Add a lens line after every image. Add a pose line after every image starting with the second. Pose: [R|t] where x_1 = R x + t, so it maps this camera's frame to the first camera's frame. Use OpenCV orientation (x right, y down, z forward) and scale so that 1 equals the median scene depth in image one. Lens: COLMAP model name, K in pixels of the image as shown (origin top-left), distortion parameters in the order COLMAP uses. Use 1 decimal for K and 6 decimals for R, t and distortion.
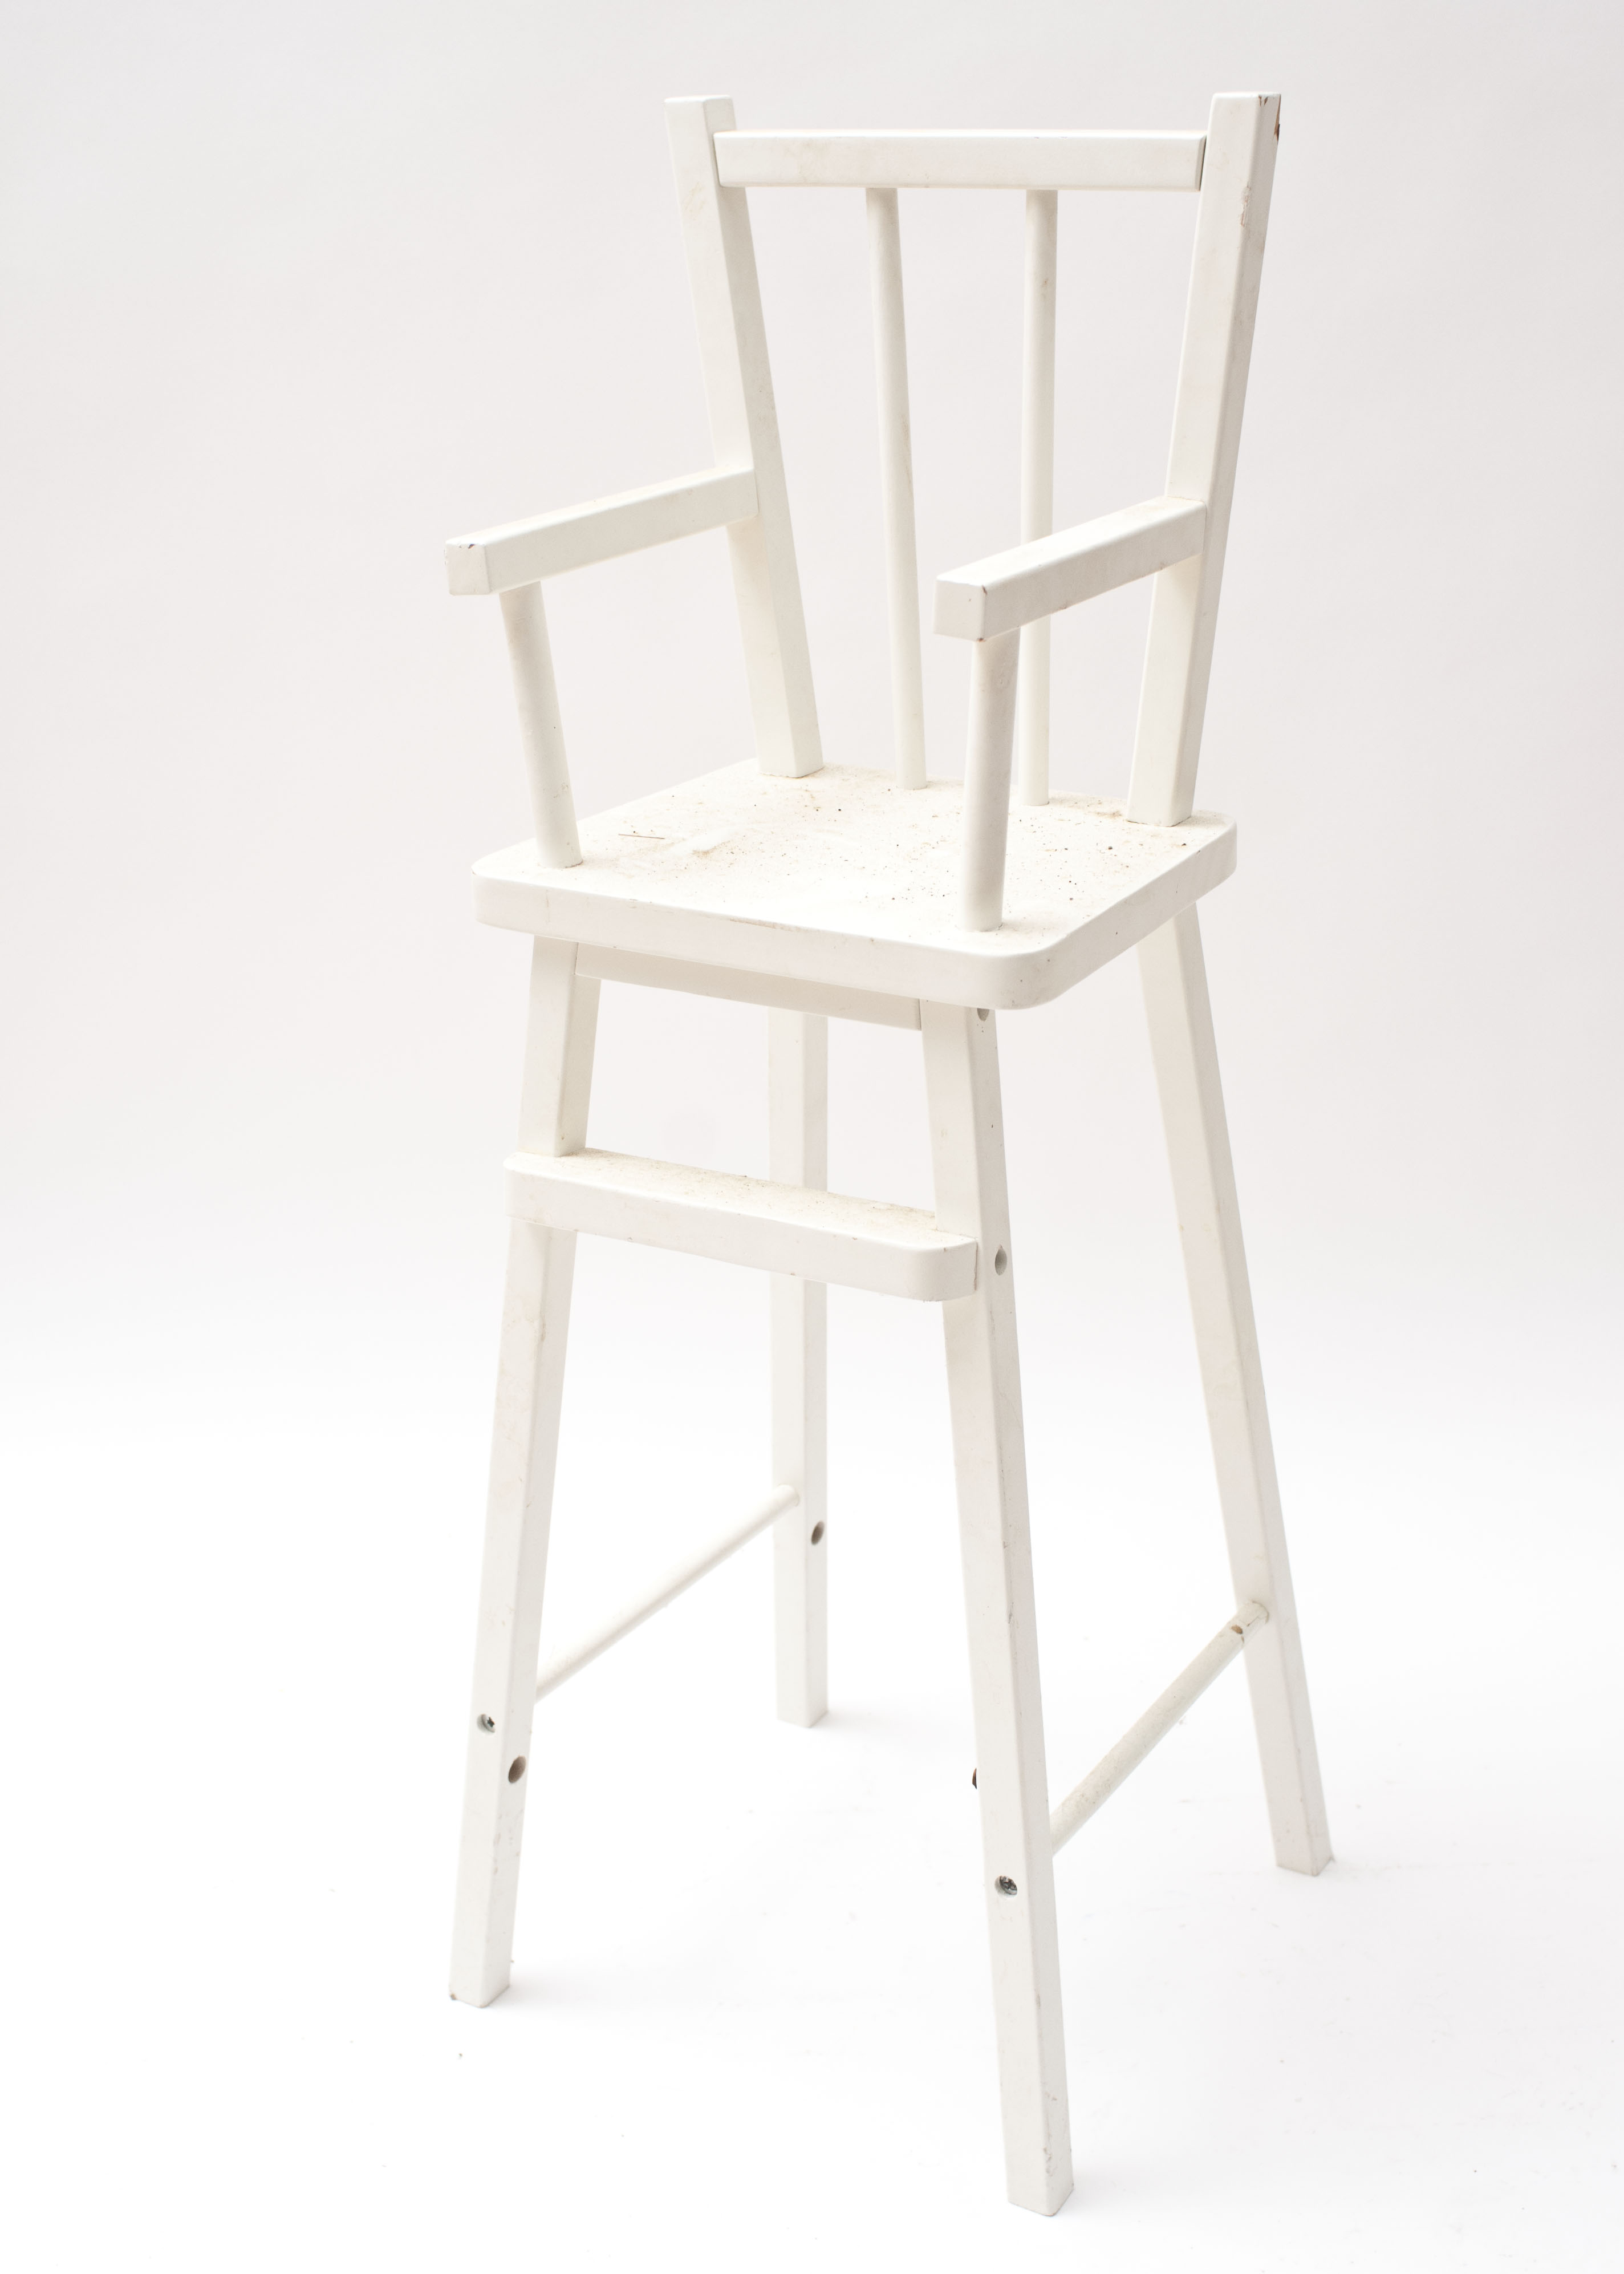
lens RADIAL K [[2919.7, 0, 812.0], [0, 2919.7, 1137.0], [0, 0, 1]] dist [-0.114698, 0.086814]
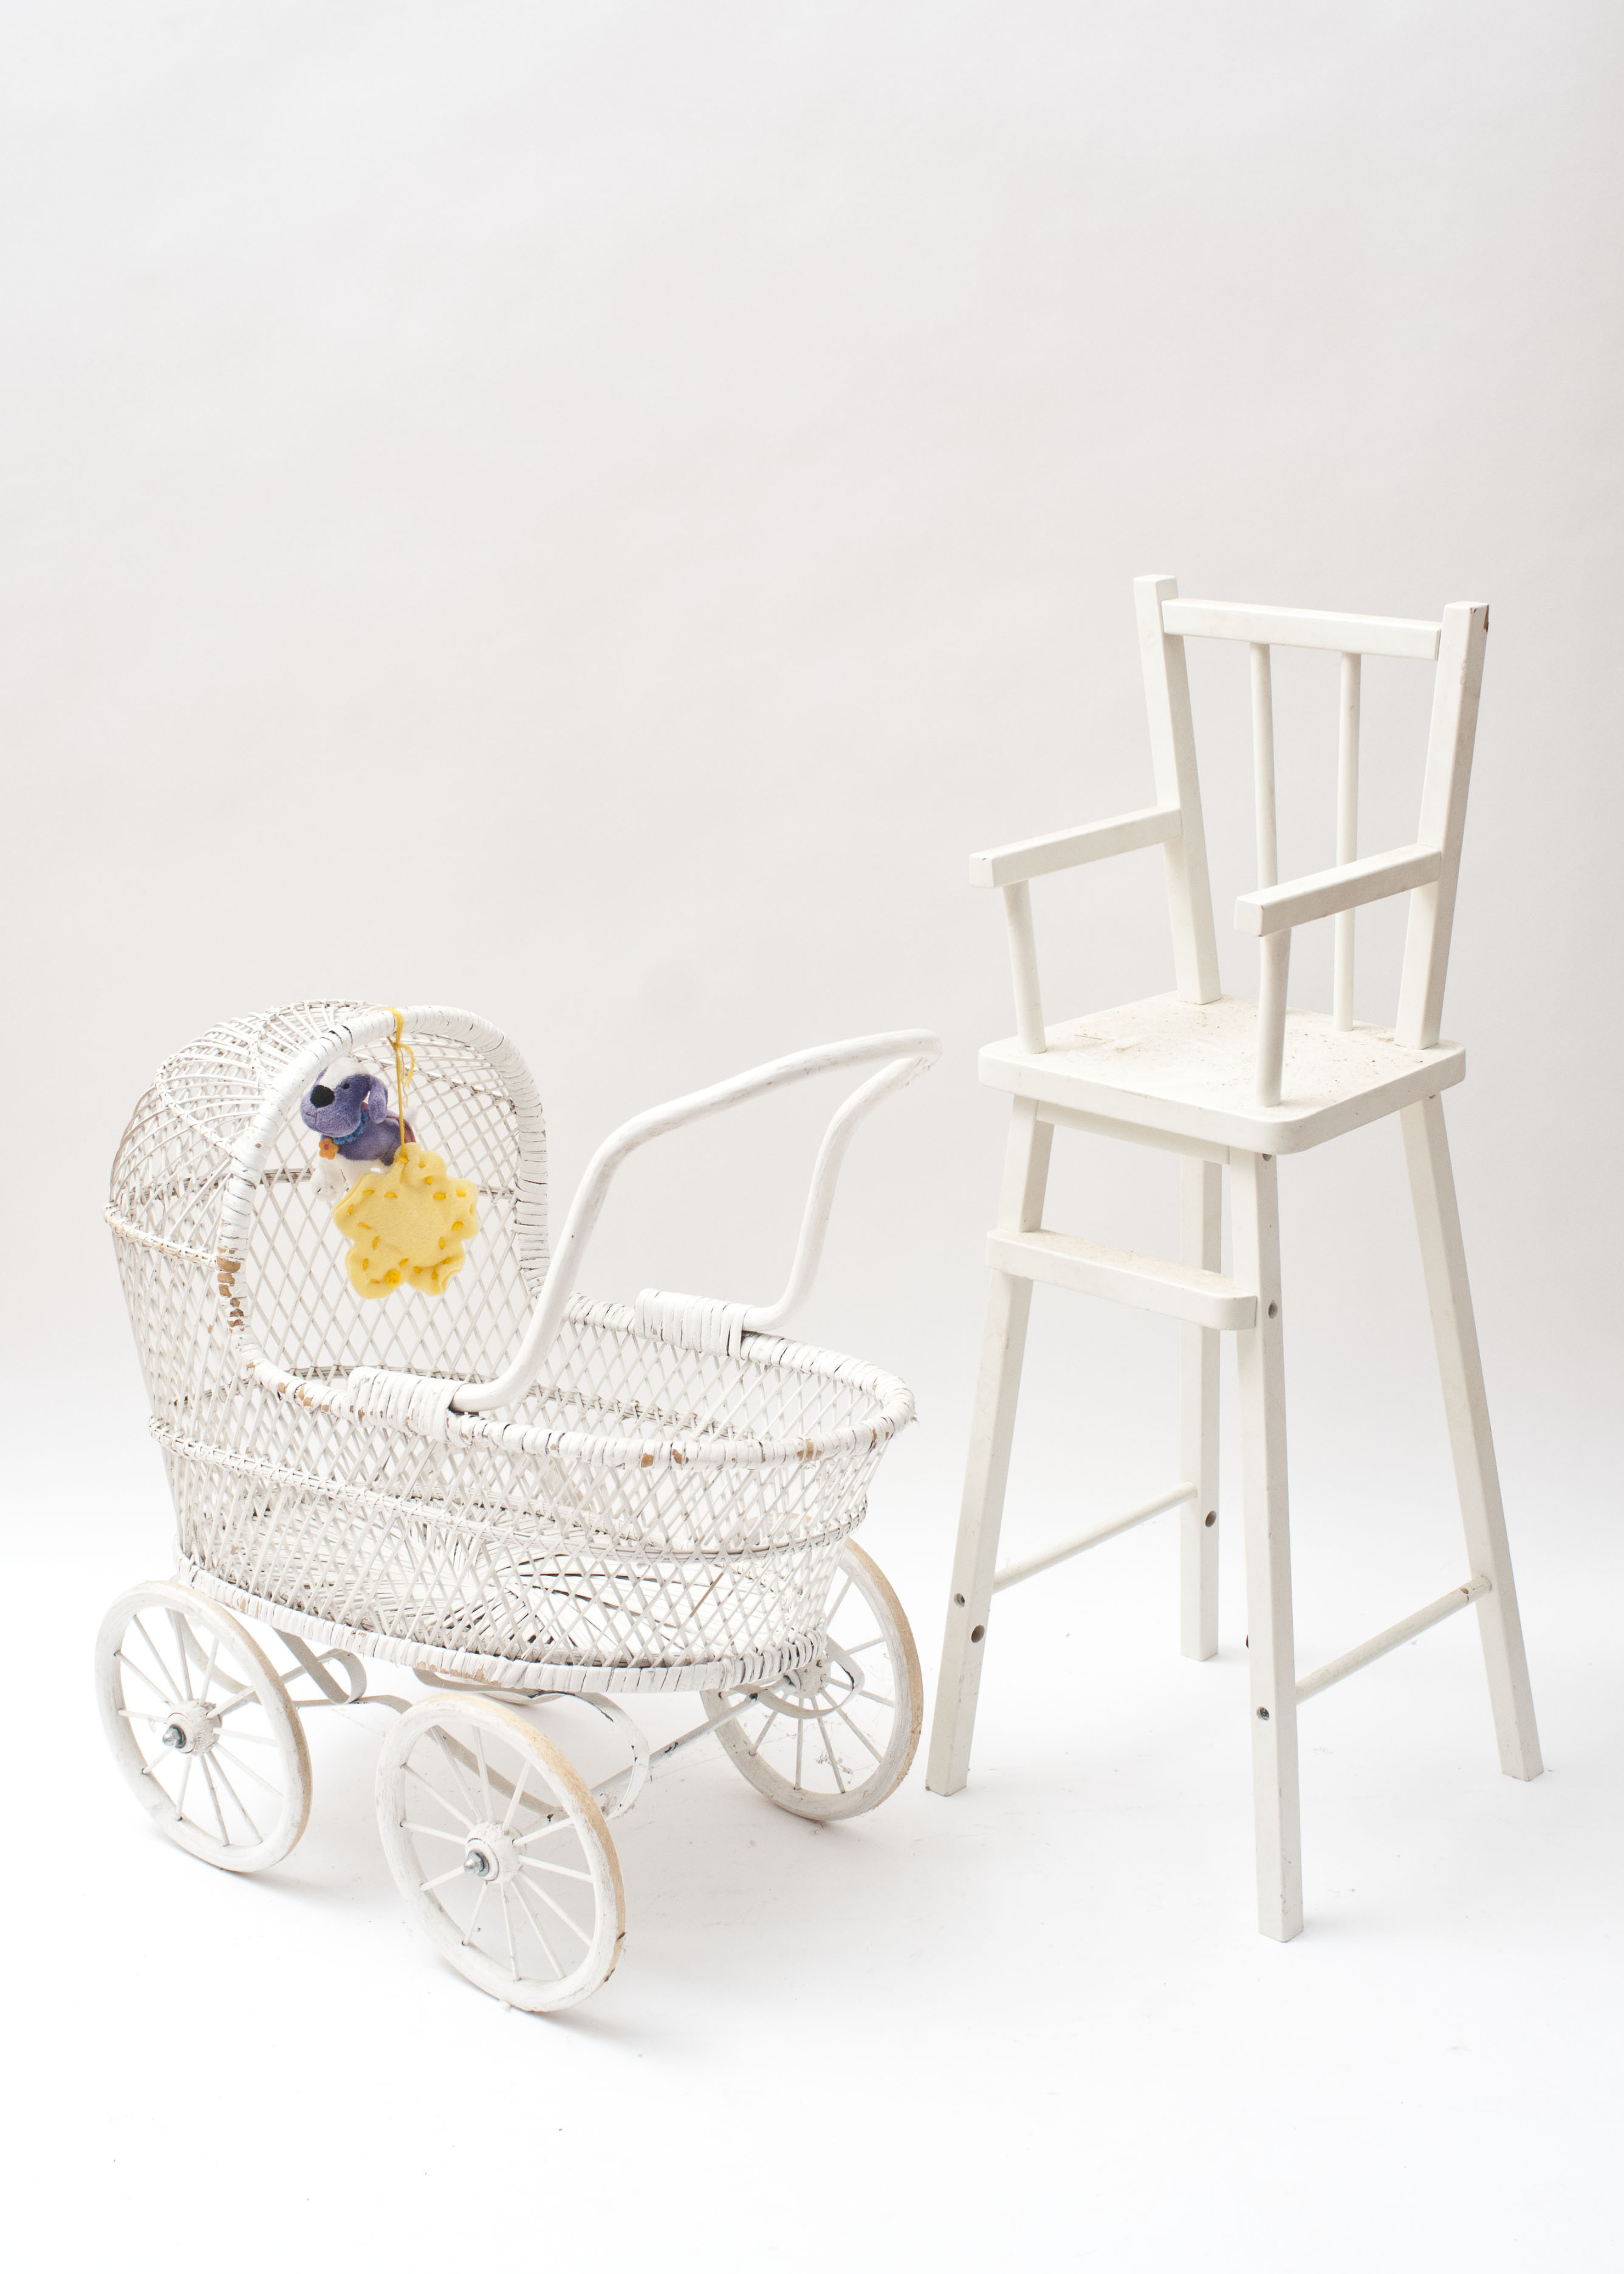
lens RADIAL K [[2928.0, 0, 815.2], [0, 2928.0, 981.7], [0, 0, 1]] dist [-0.115542, 0.055291]
pose [[0.970120, 0.051666, -0.237059, 0.180919], [-0.077441, 0.991895, -0.100734, 0.041638], [0.229933, 0.116082, 0.966259, -0.611014]]
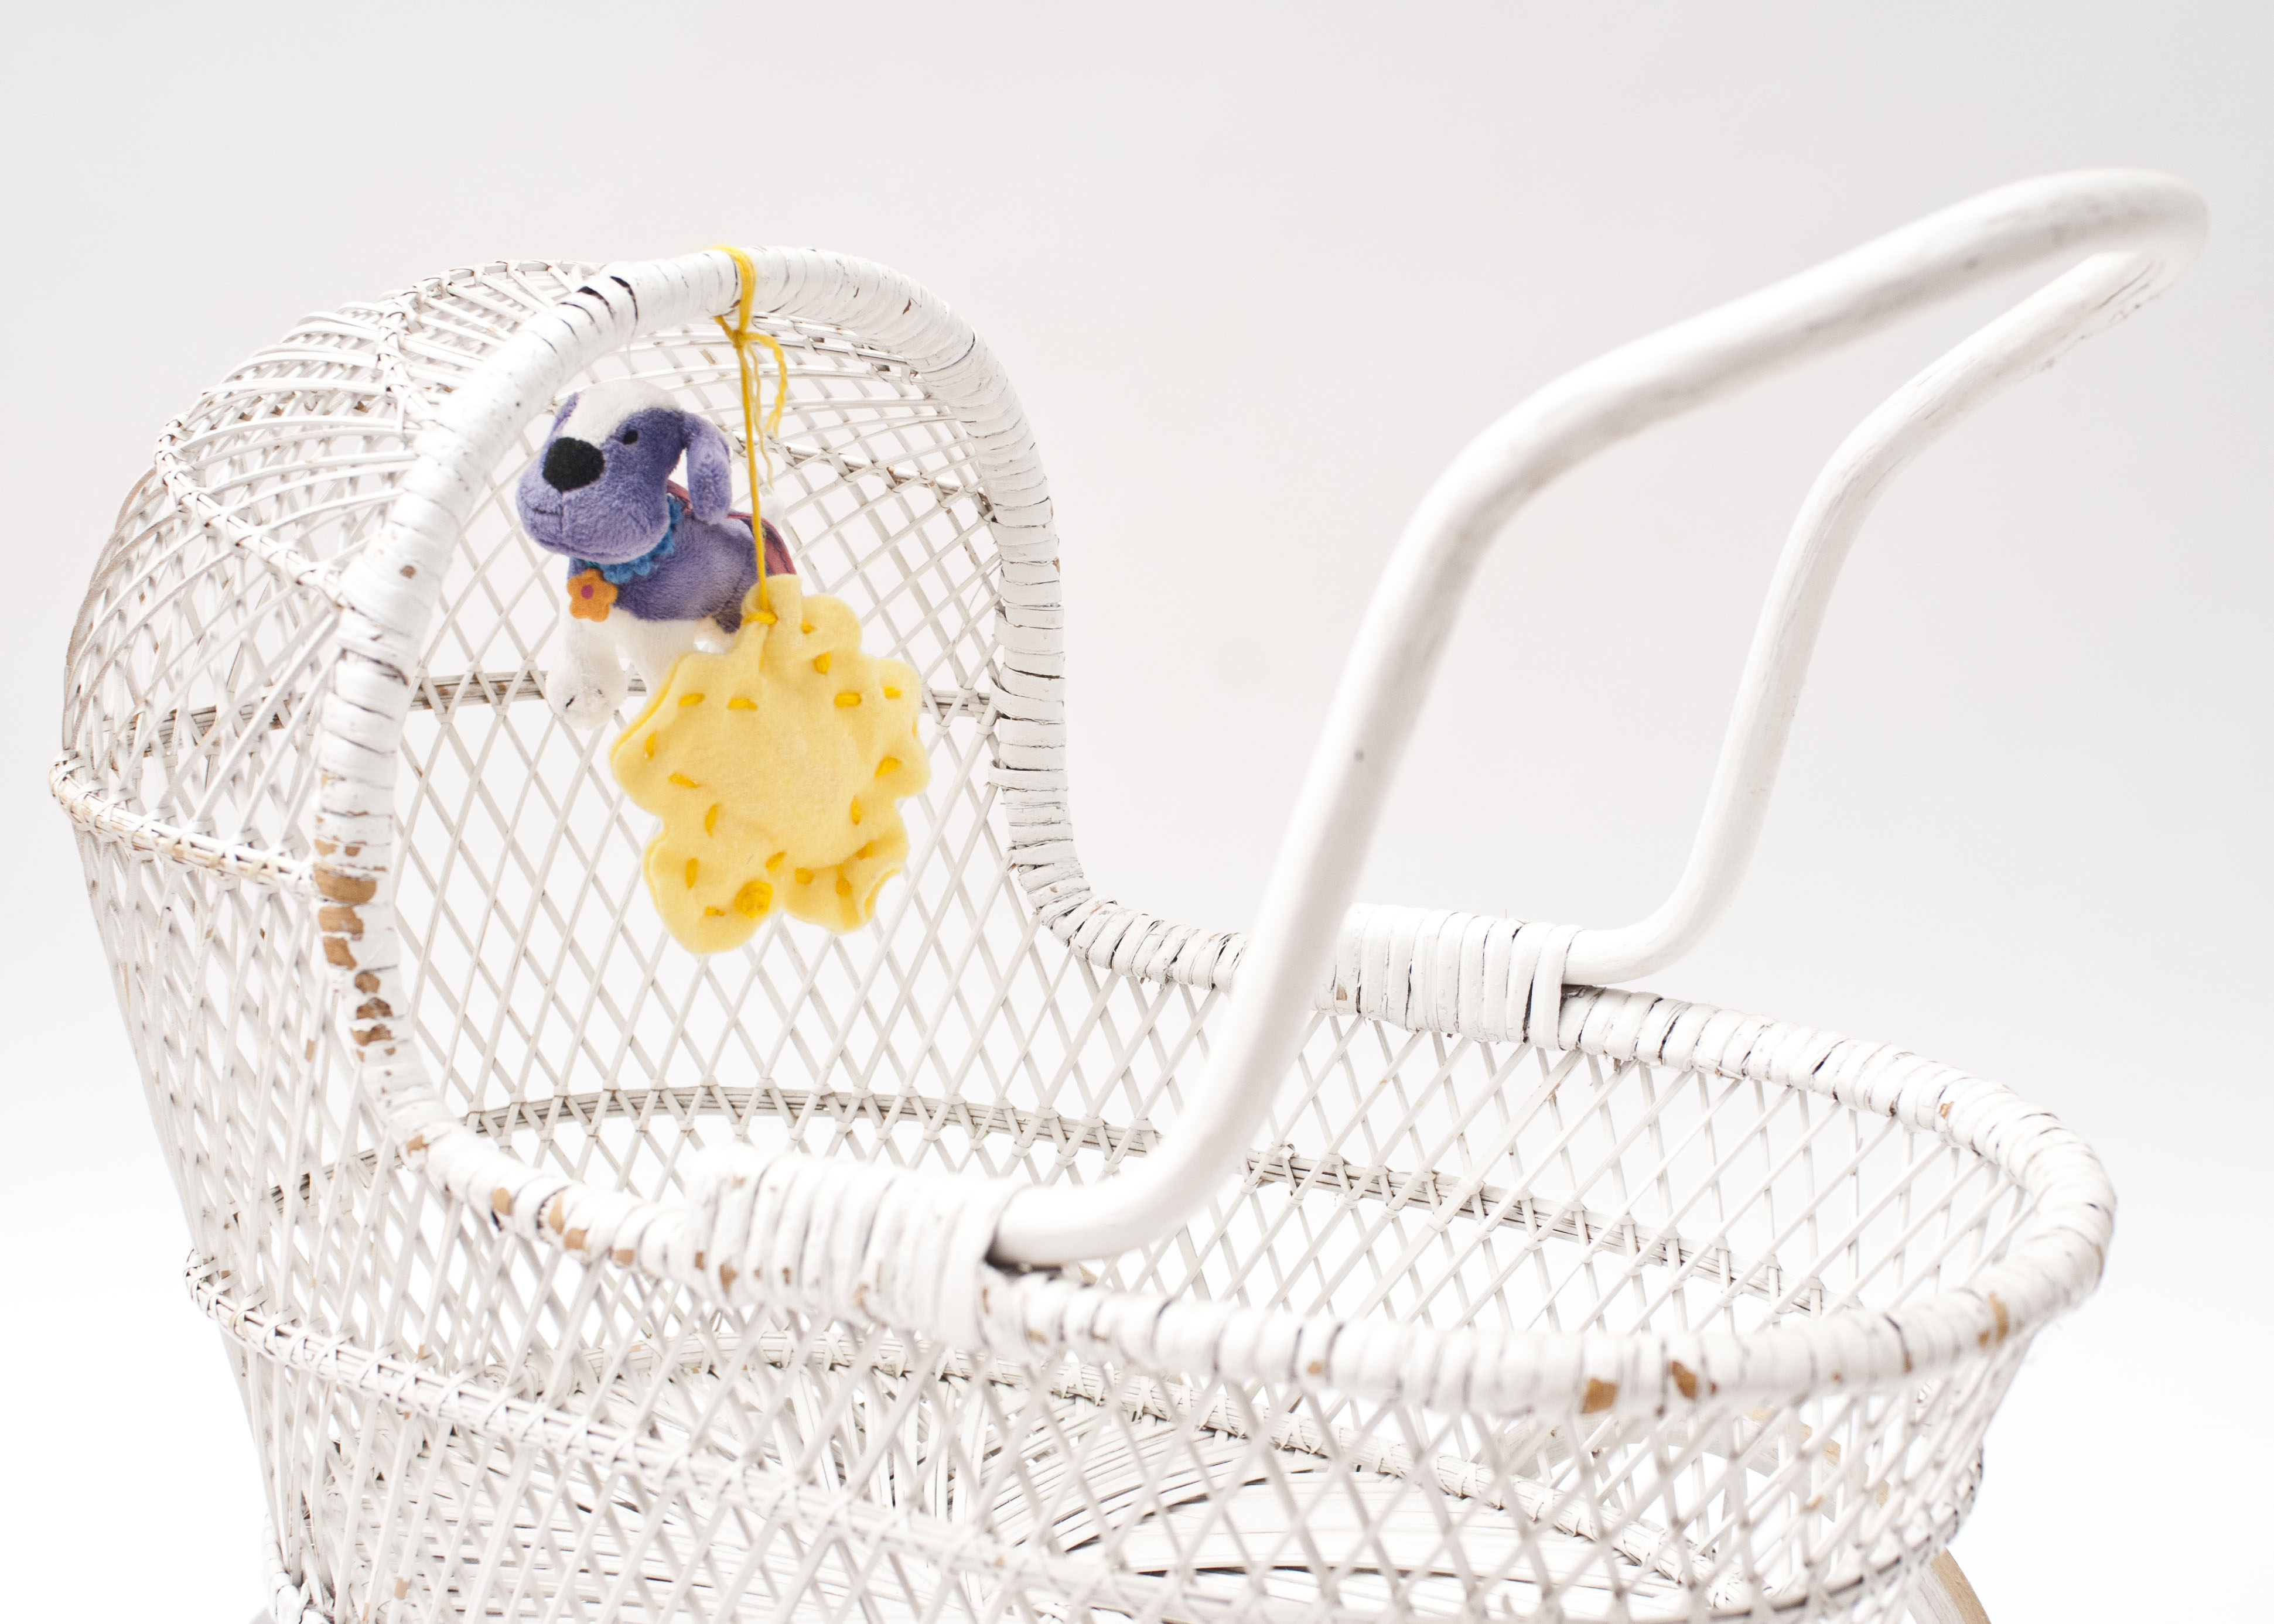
lens RADIAL K [[2994.7, 0, 1246.7], [0, 2994.7, 805.9], [0, 0, 1]] dist [-0.109875, 0.062554]
pose [[0.986915, 0.031549, -0.158126, -0.215194], [-0.036266, 0.998977, -0.027030, 0.053066], [0.157111, 0.032411, 0.987049, 0.286536]]
